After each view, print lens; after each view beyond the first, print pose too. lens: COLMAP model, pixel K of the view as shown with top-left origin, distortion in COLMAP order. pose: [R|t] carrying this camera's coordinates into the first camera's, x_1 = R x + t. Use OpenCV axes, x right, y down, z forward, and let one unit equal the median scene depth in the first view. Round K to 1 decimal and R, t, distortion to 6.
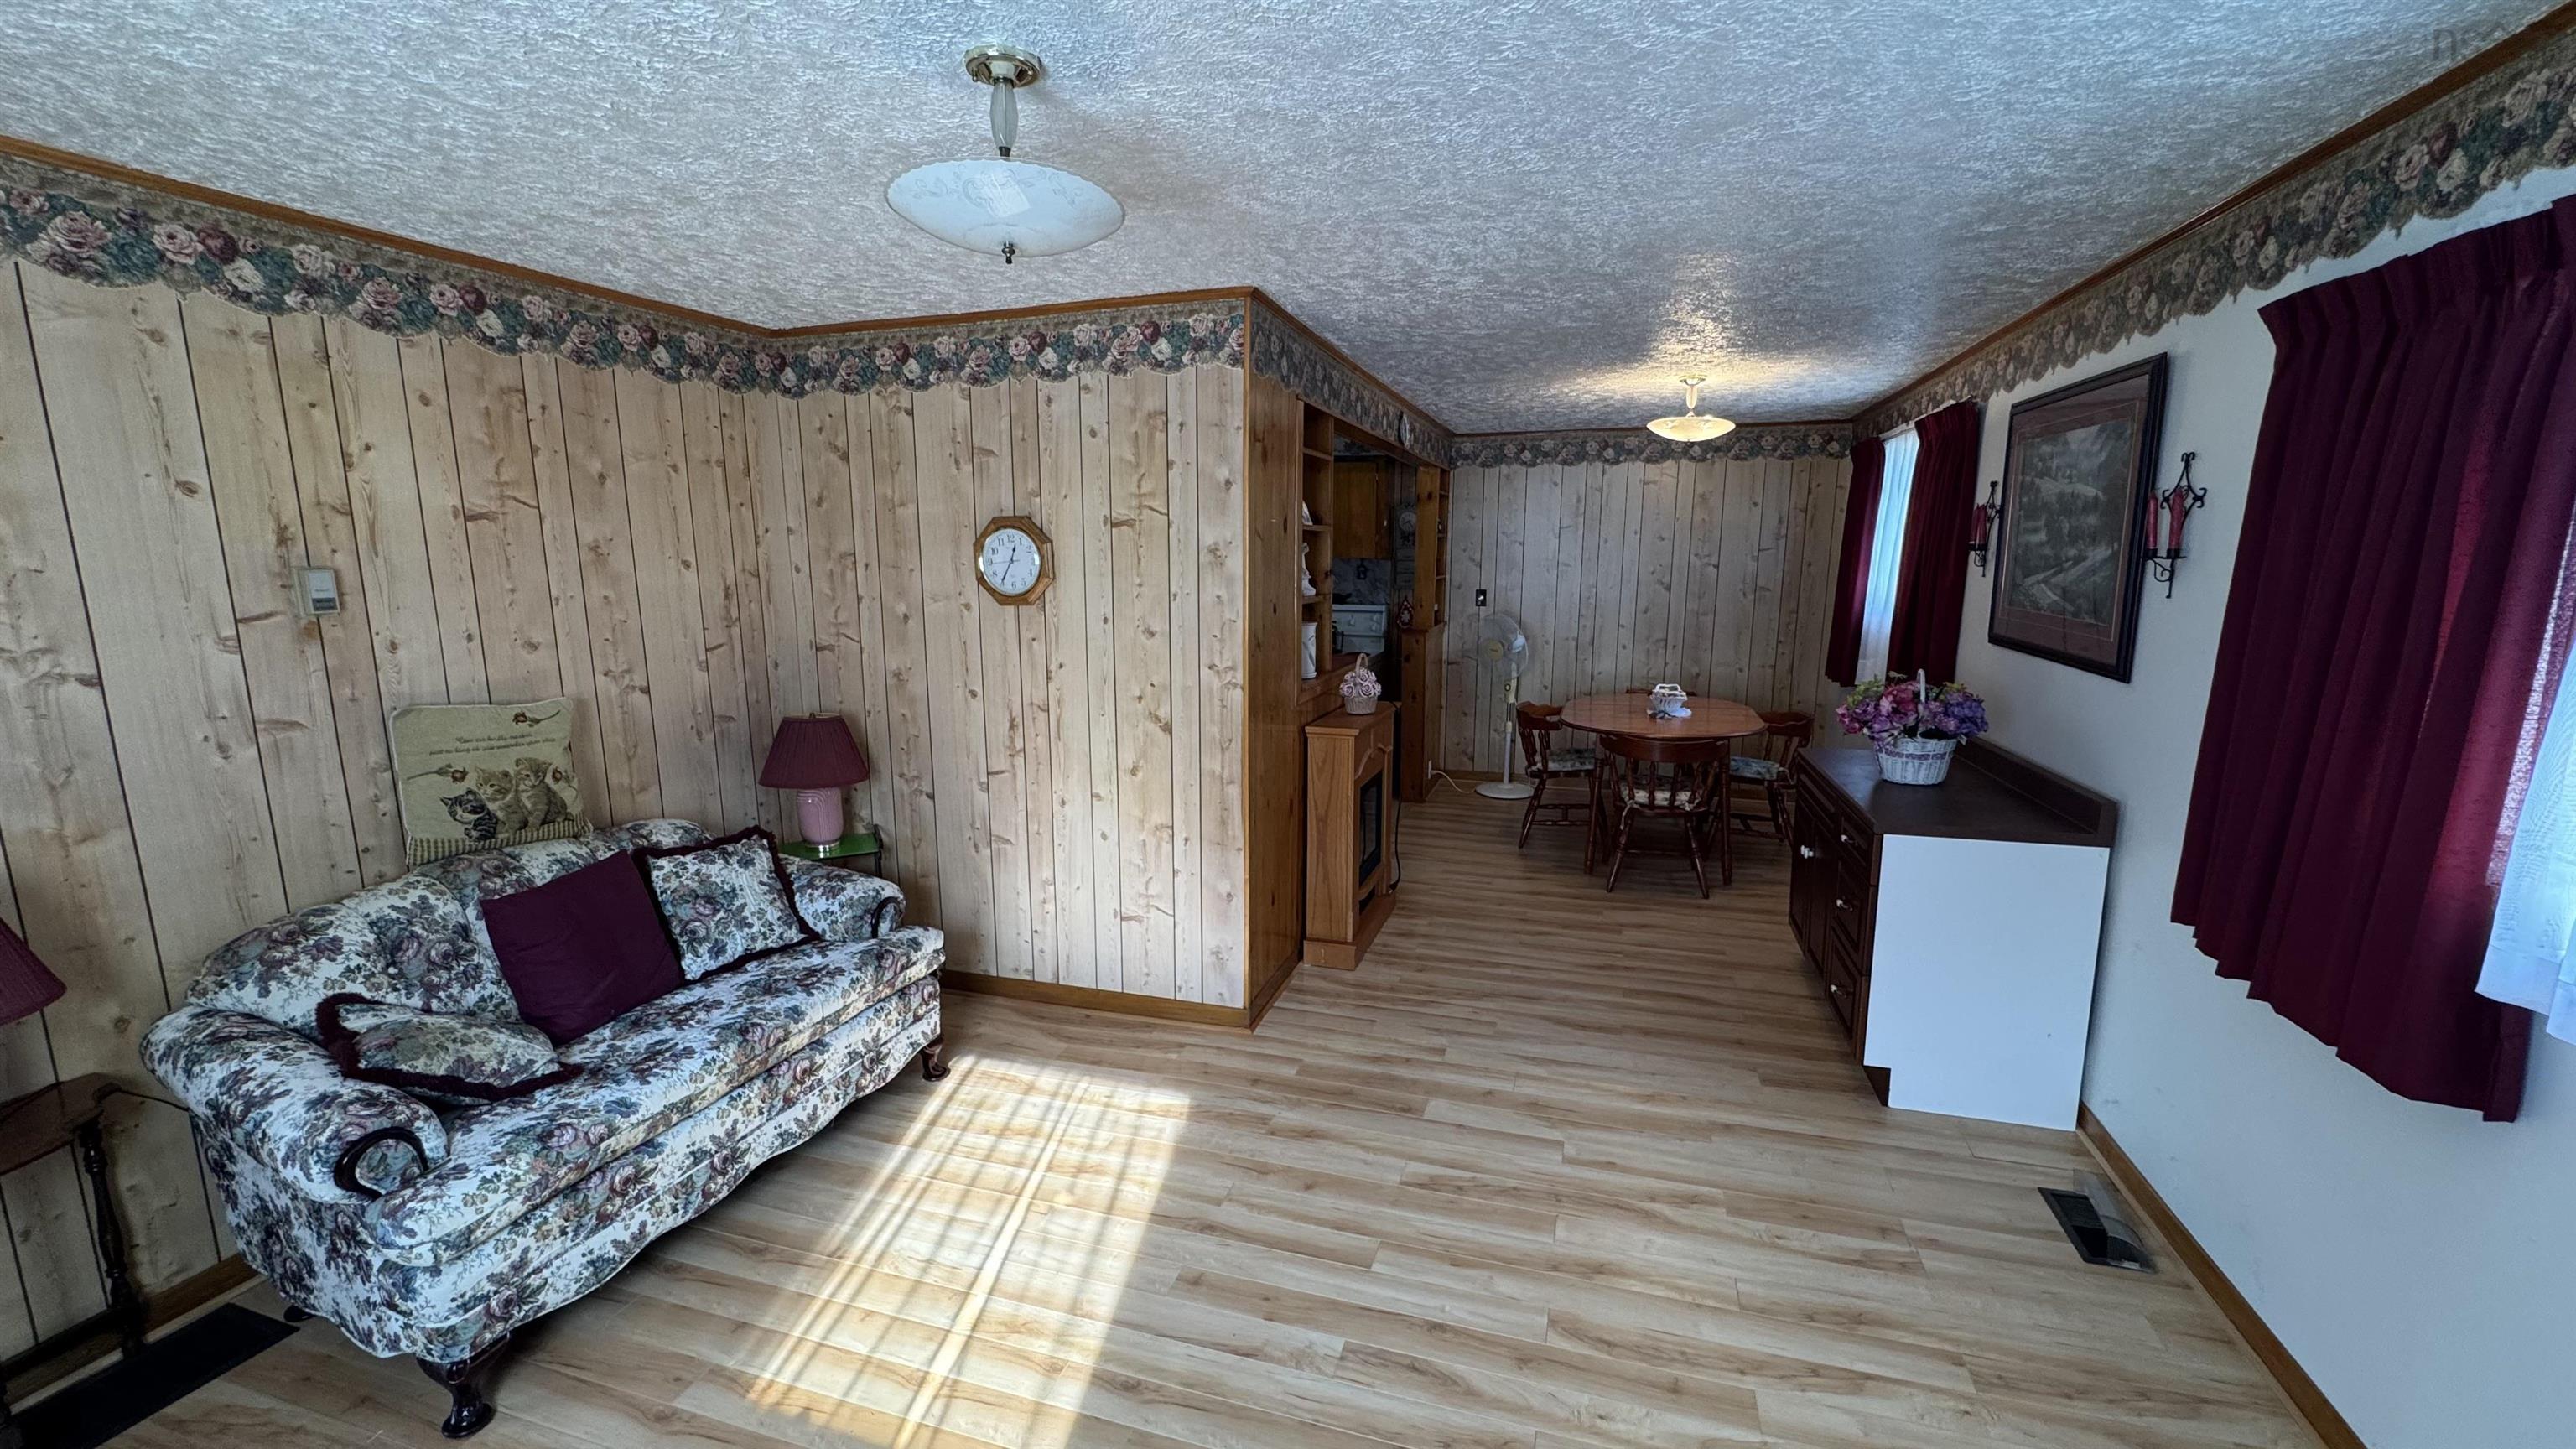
lens RADIAL K [[1031.9, 0, 1298.5], [0, 1031.9, 713.2], [0, 0, 1]] dist [-0.002465, 0.000424]
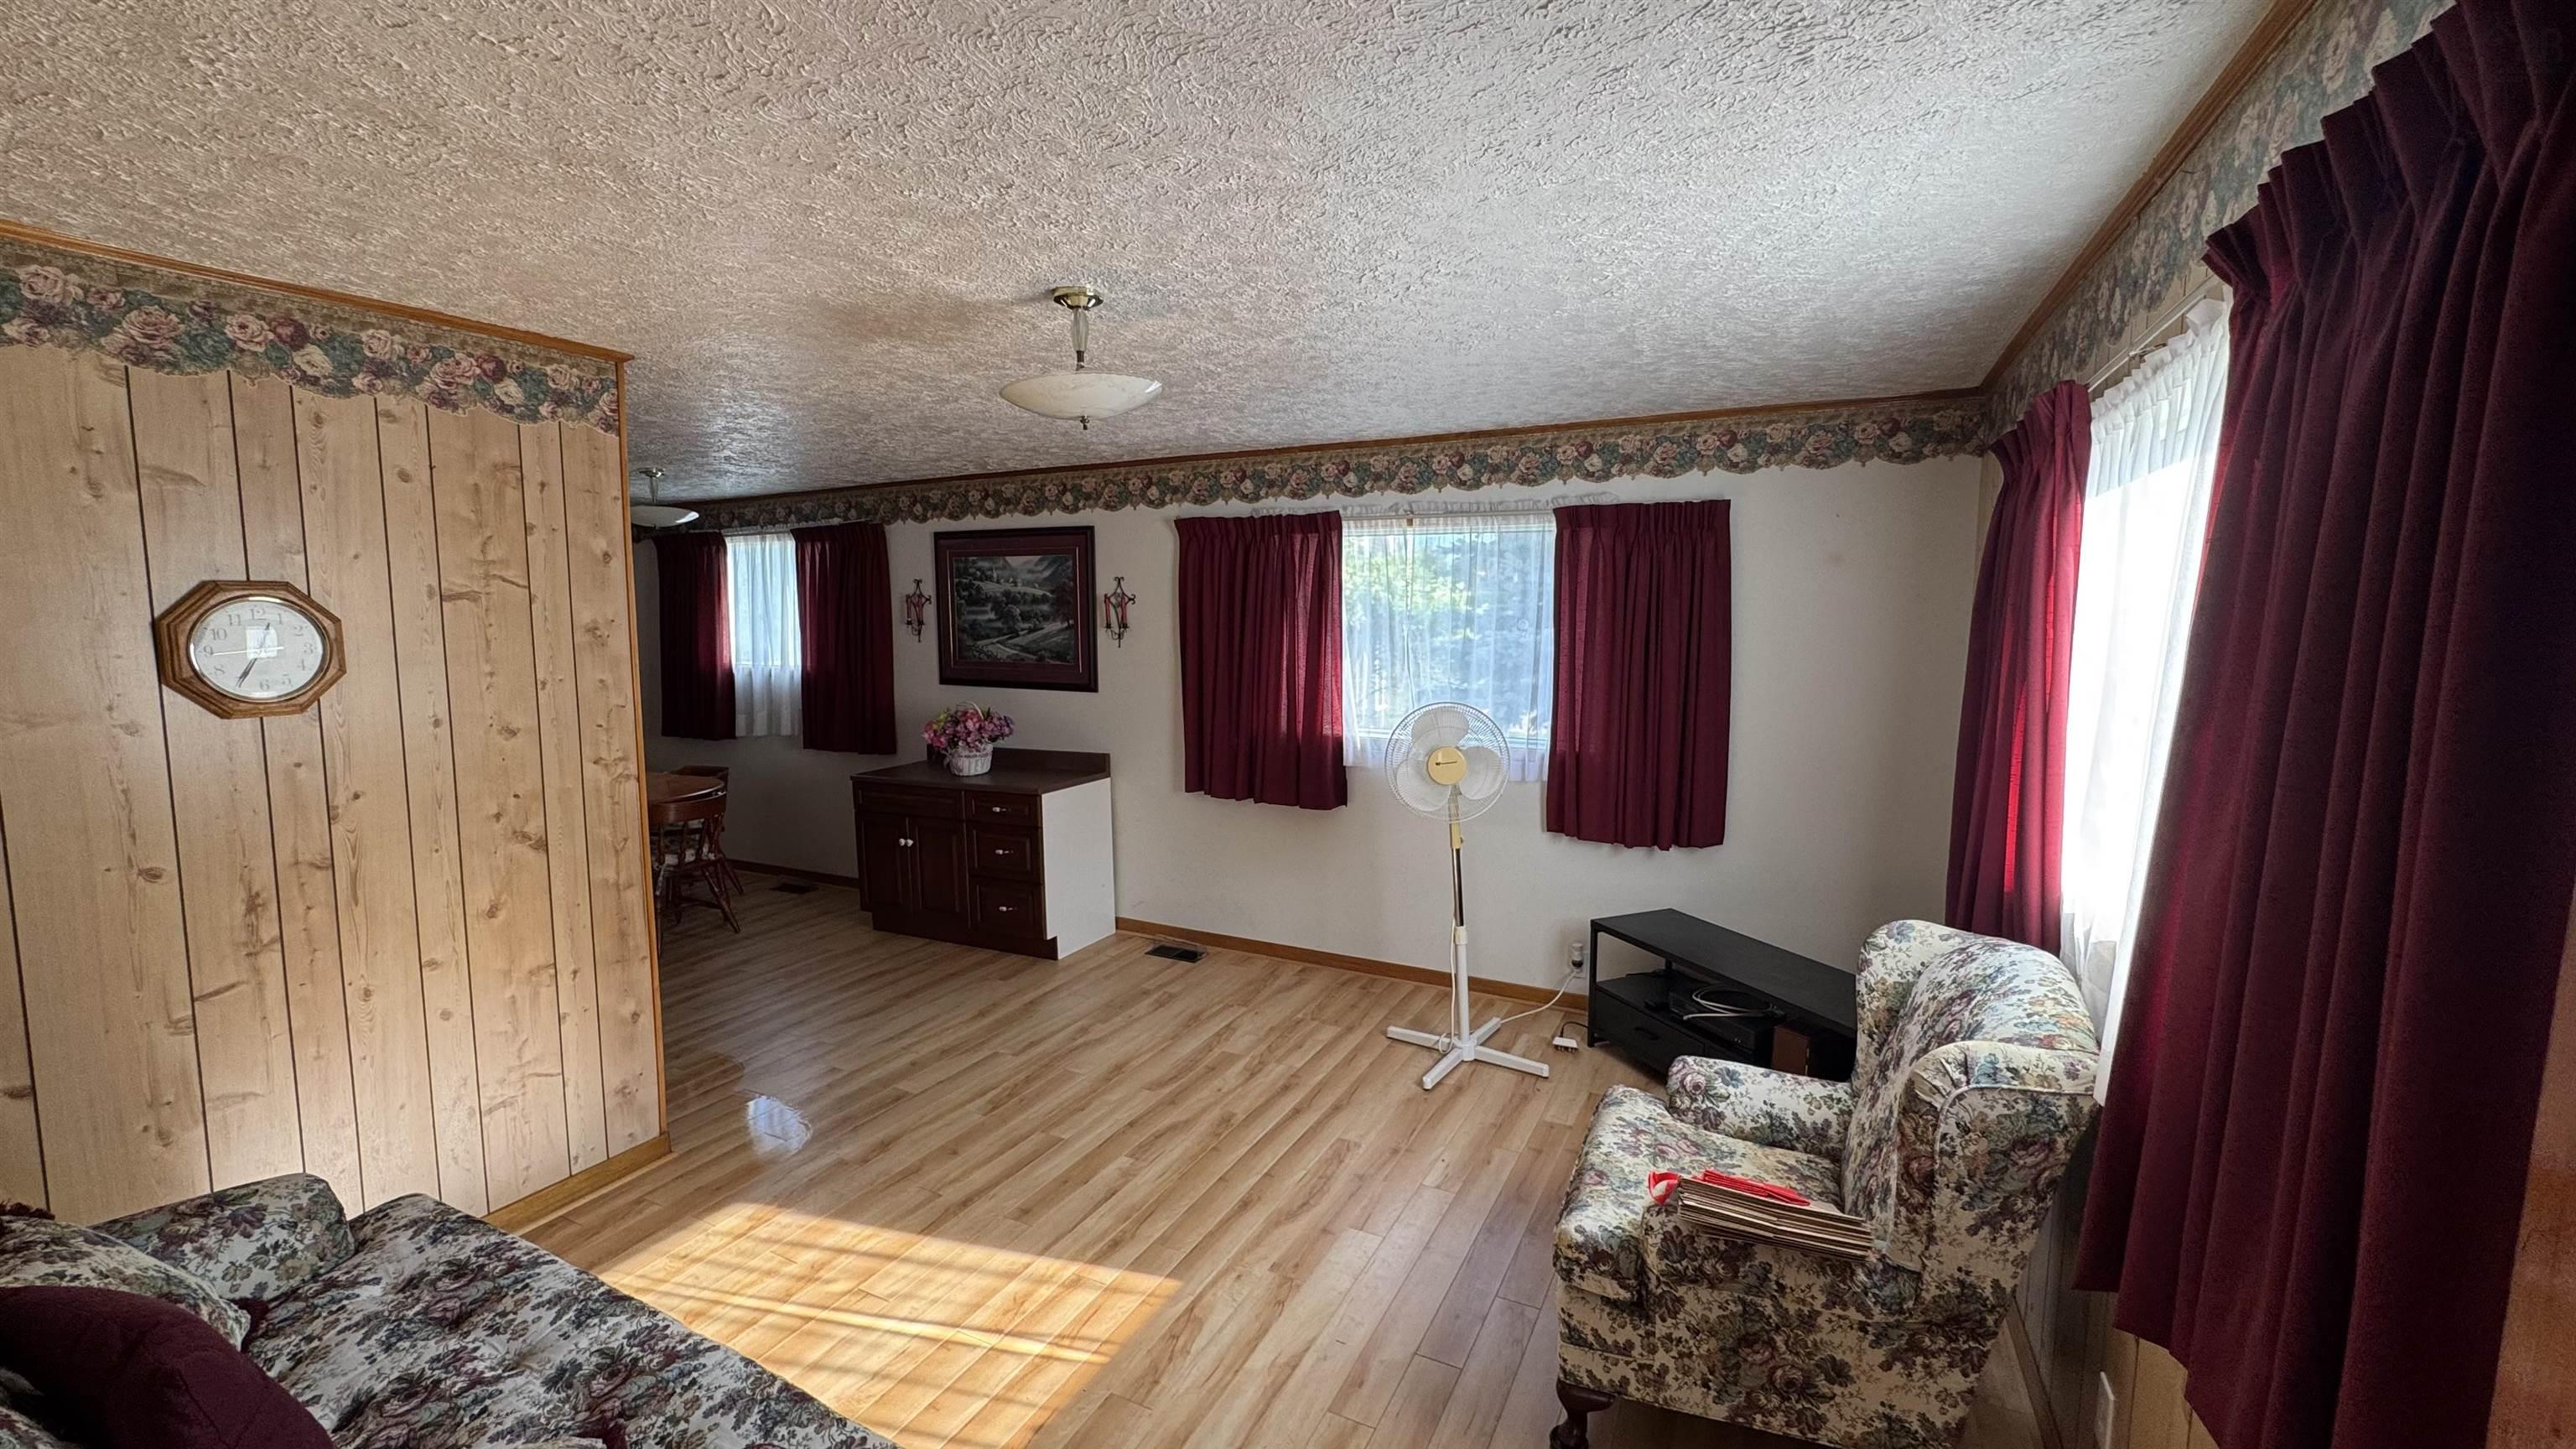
lens RADIAL K [[1031.9, 0, 1273.3], [0, 1031.9, 705.9], [0, 0, 1]] dist [-0.002465, 0.000424]
pose [[0.166429, -0.082539, 0.982593, -0.985450], [0.158489, 0.985774, 0.055962, -0.057251], [-0.973233, 0.146416, 0.177143, 0.324125]]
